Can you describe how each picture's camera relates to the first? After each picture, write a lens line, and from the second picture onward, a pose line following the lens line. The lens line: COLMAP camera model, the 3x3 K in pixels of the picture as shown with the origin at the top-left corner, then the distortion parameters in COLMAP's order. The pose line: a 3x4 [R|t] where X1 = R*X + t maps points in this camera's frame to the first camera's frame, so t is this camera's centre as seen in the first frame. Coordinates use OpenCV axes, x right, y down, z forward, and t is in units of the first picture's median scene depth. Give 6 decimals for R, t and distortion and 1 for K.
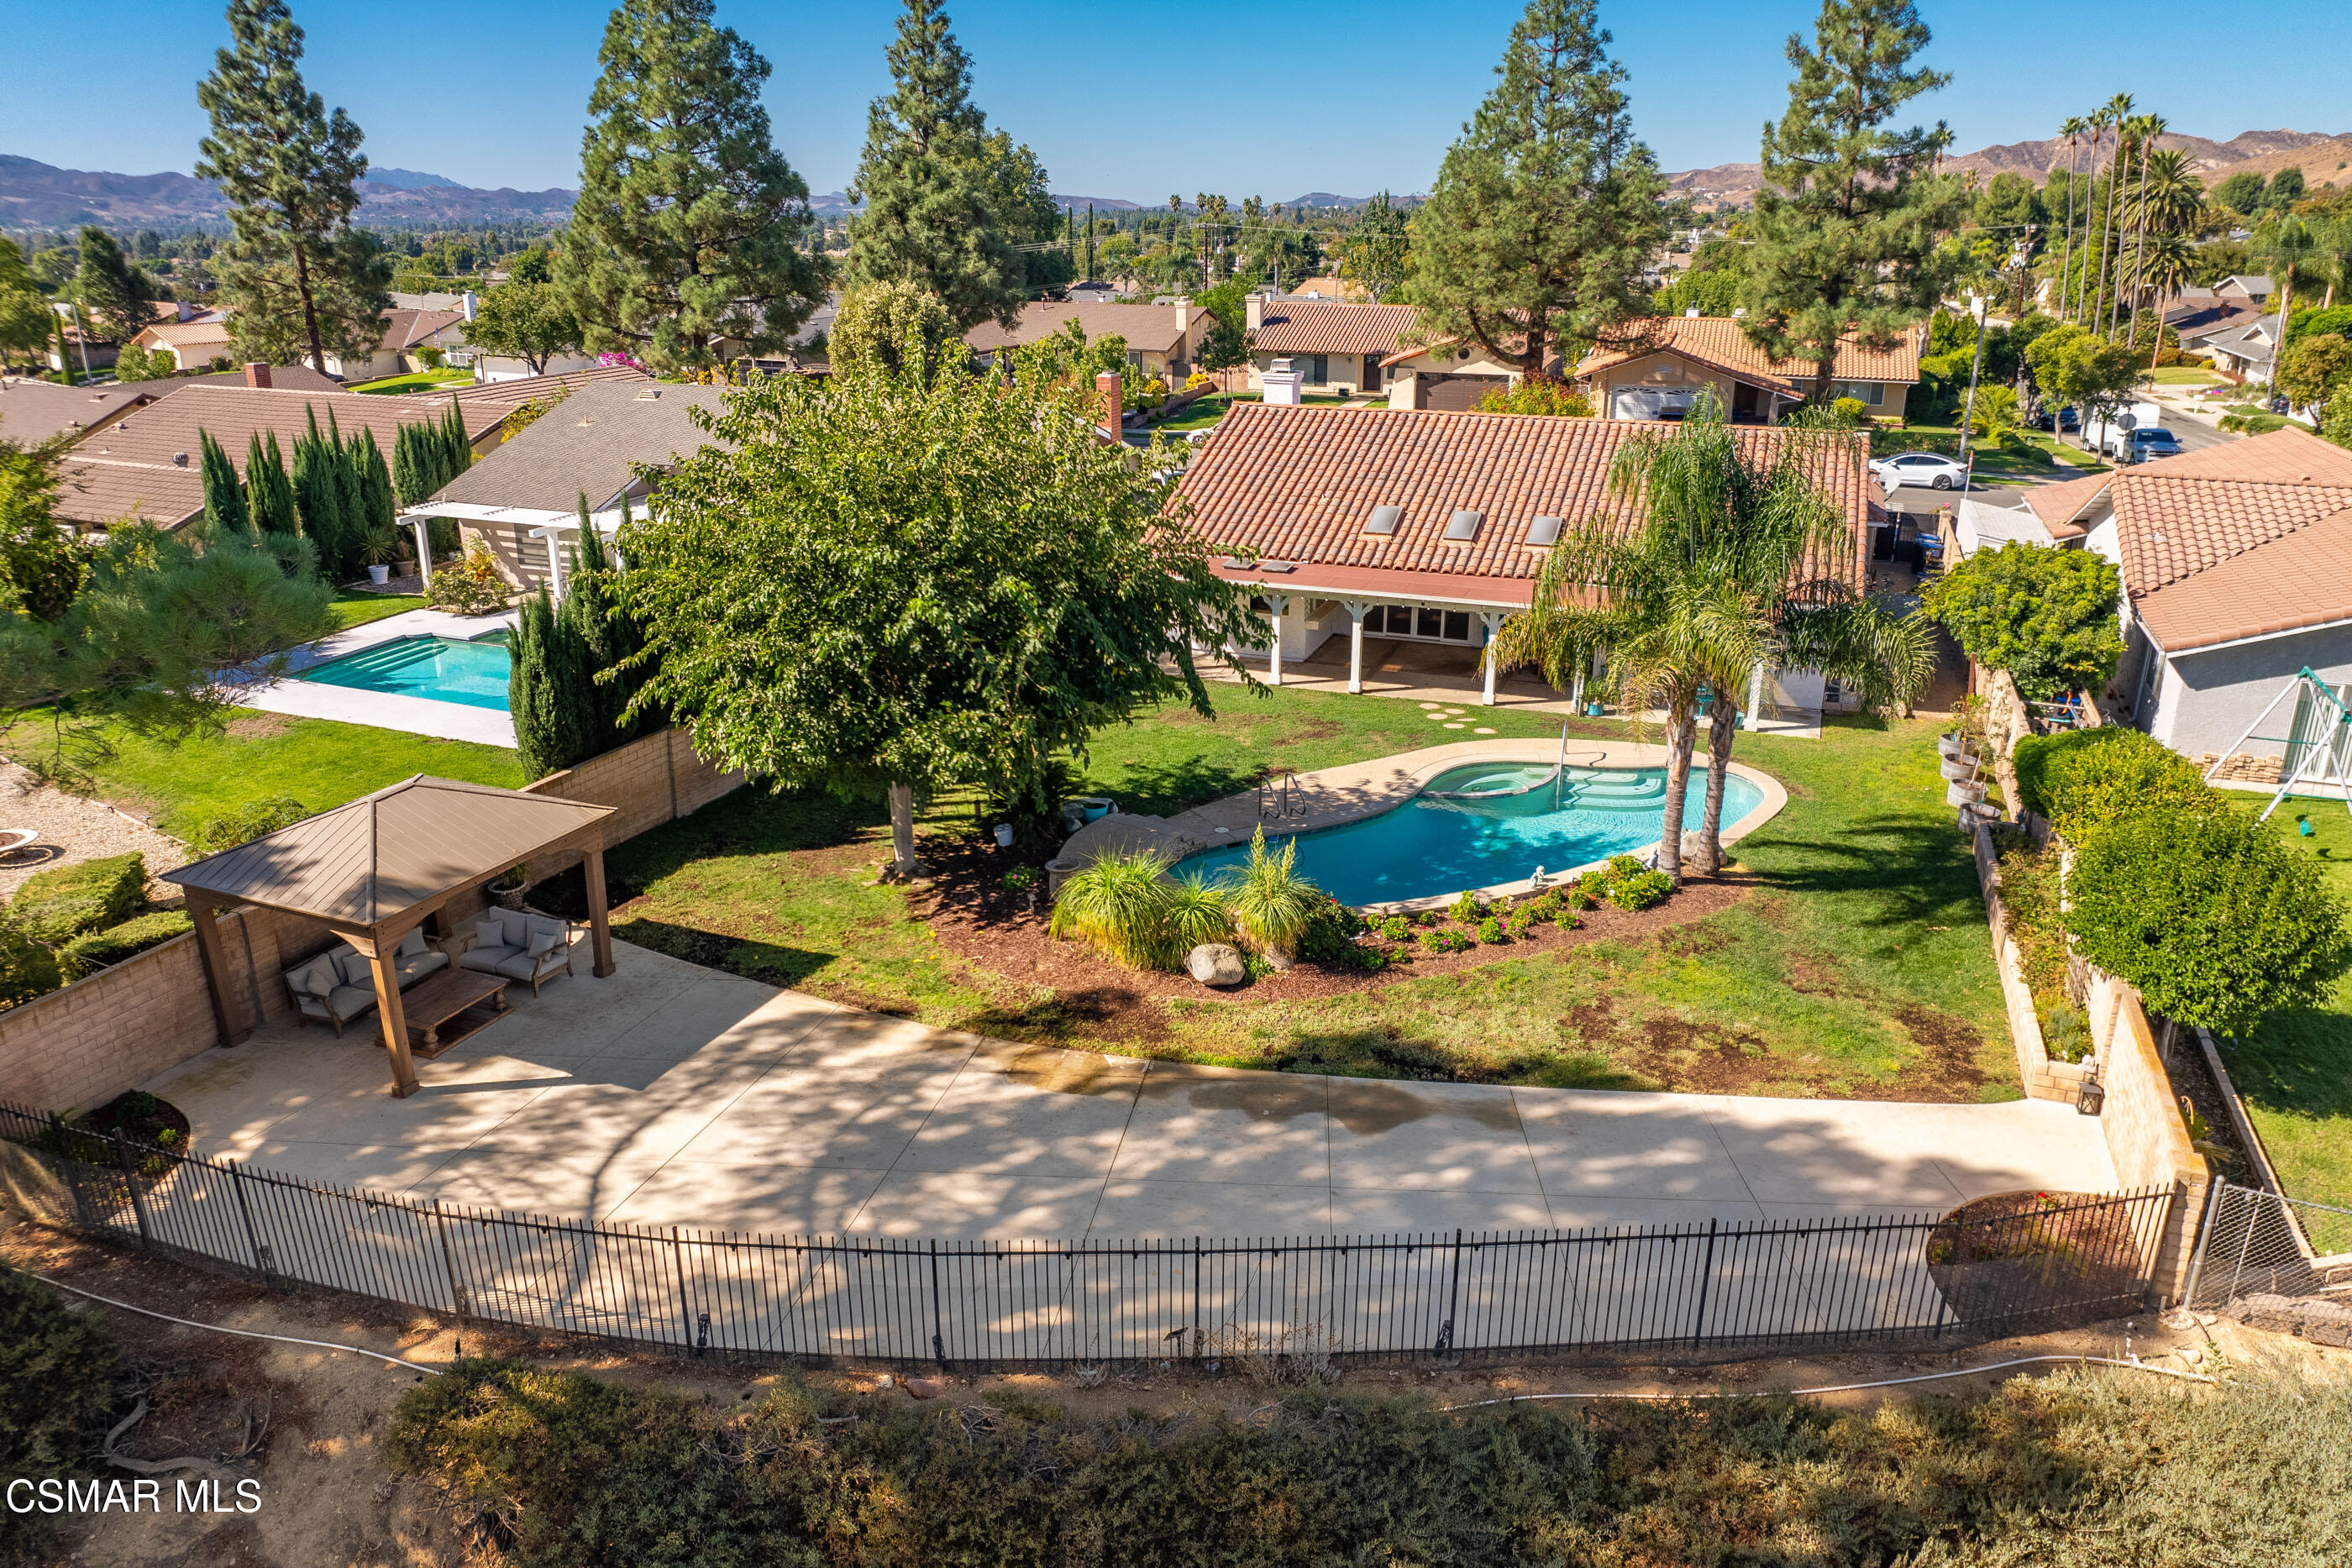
lens RADIAL K [[1664.2, 0, 1184.9], [0, 1664.2, 798.5], [0, 0, 1]] dist [-0.051738, 0.014910]
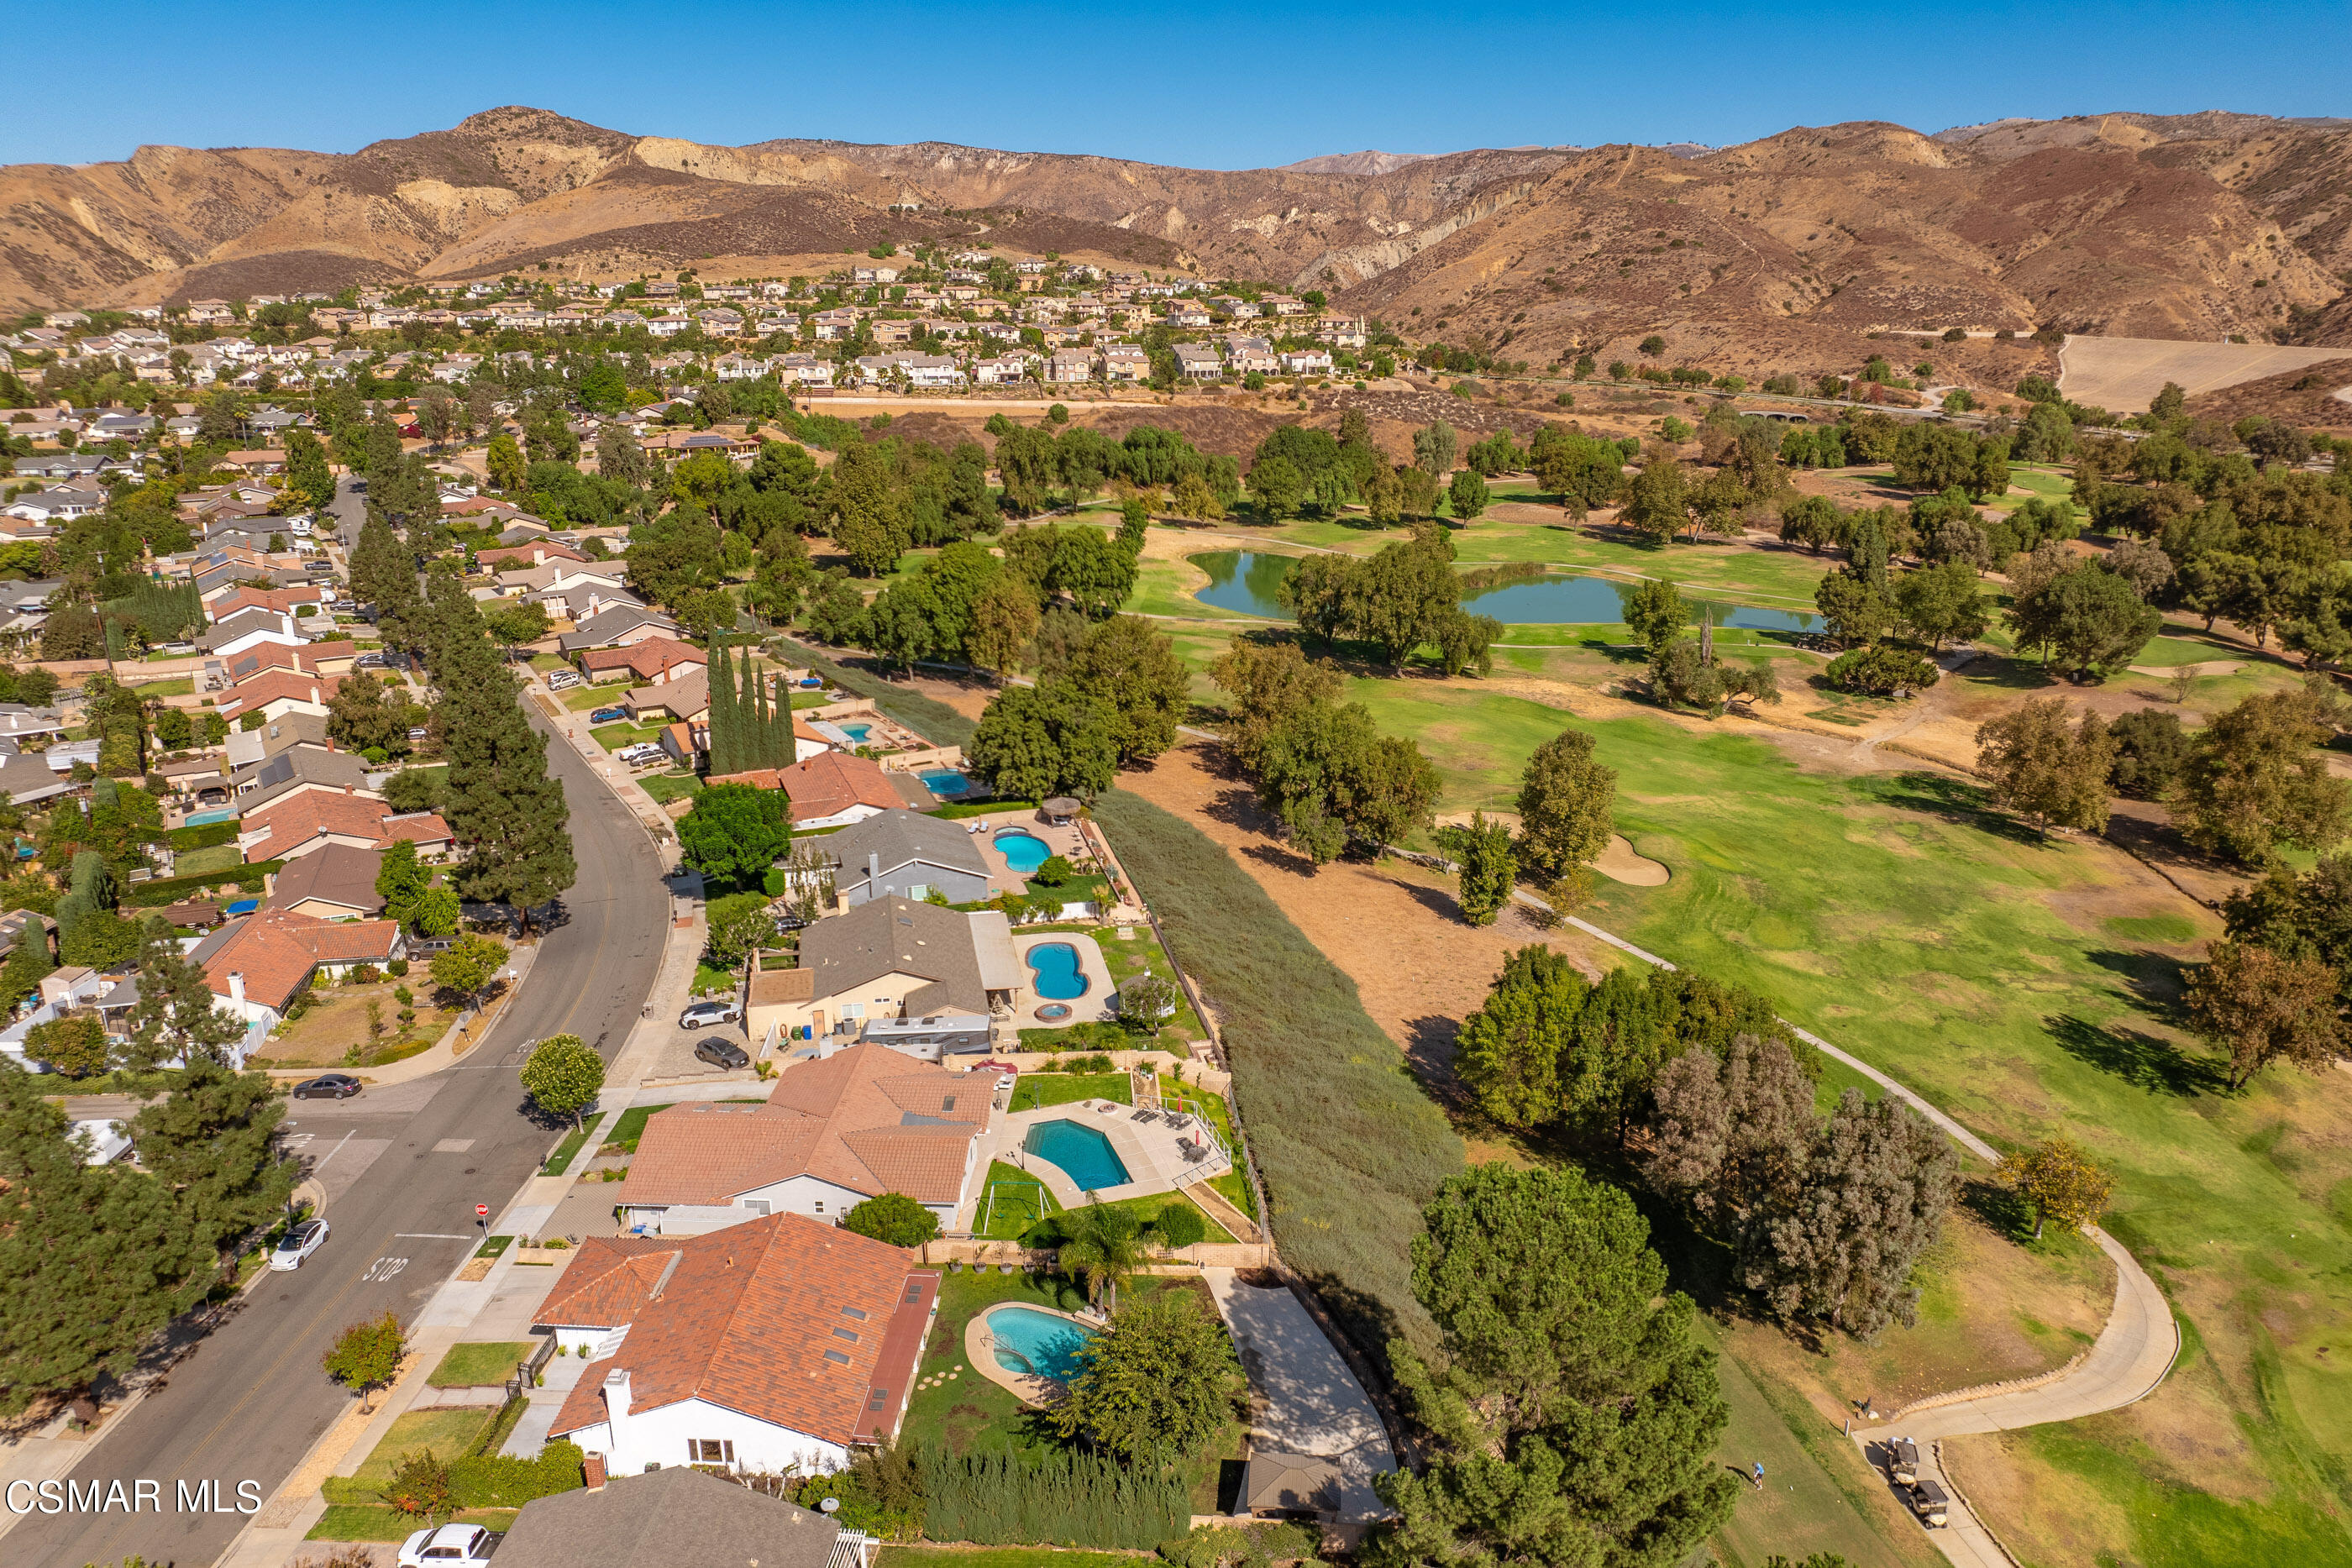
lens RADIAL K [[1664.2, 0, 1173.8], [0, 1664.2, 784.9], [0, 0, 1]] dist [-0.051738, 0.014910]
pose [[-0.305678, -0.283559, 0.908931, -3.137903], [0.328829, 0.864446, 0.380268, -2.652092], [-0.893550, 0.415123, -0.171000, 1.190052]]
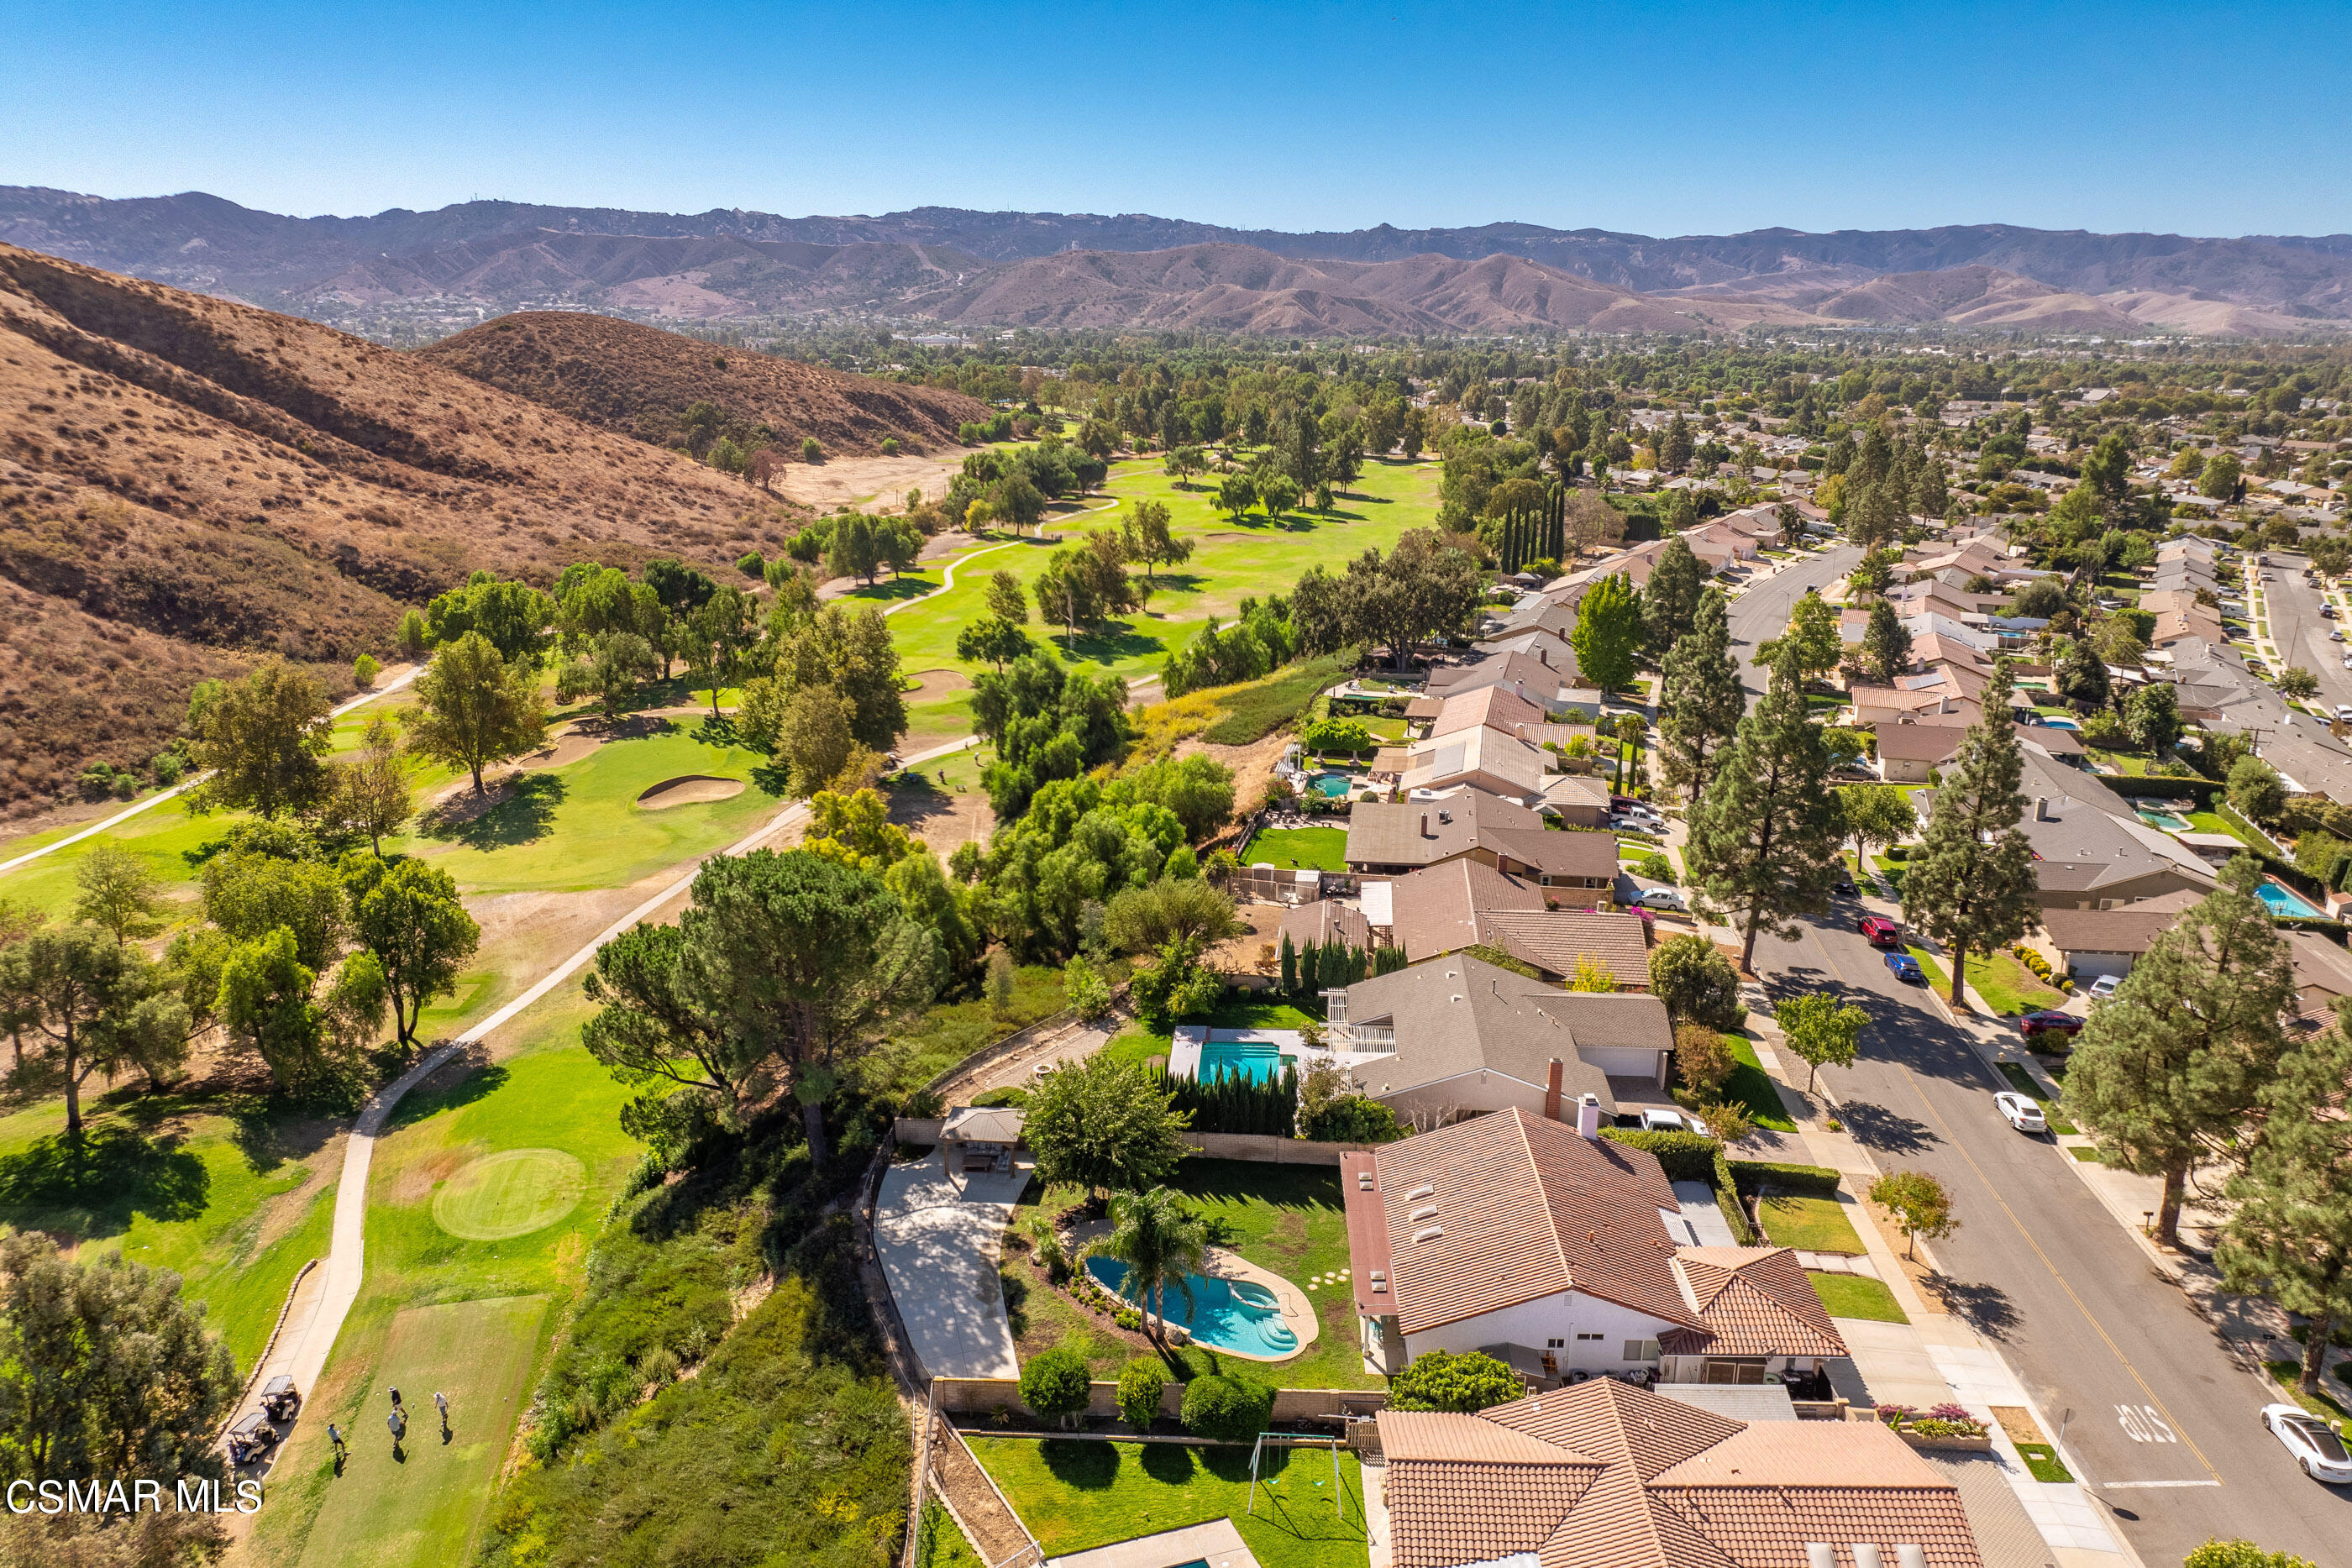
lens RADIAL K [[1664.2, 0, 1177.4], [0, 1664.2, 784.2], [0, 0, 1]] dist [-0.051738, 0.014910]
pose [[0.310159, 0.277323, -0.909337, 3.218210], [-0.326766, 0.929329, 0.171966, -1.632758], [0.892763, 0.243803, 0.378859, -0.372054]]
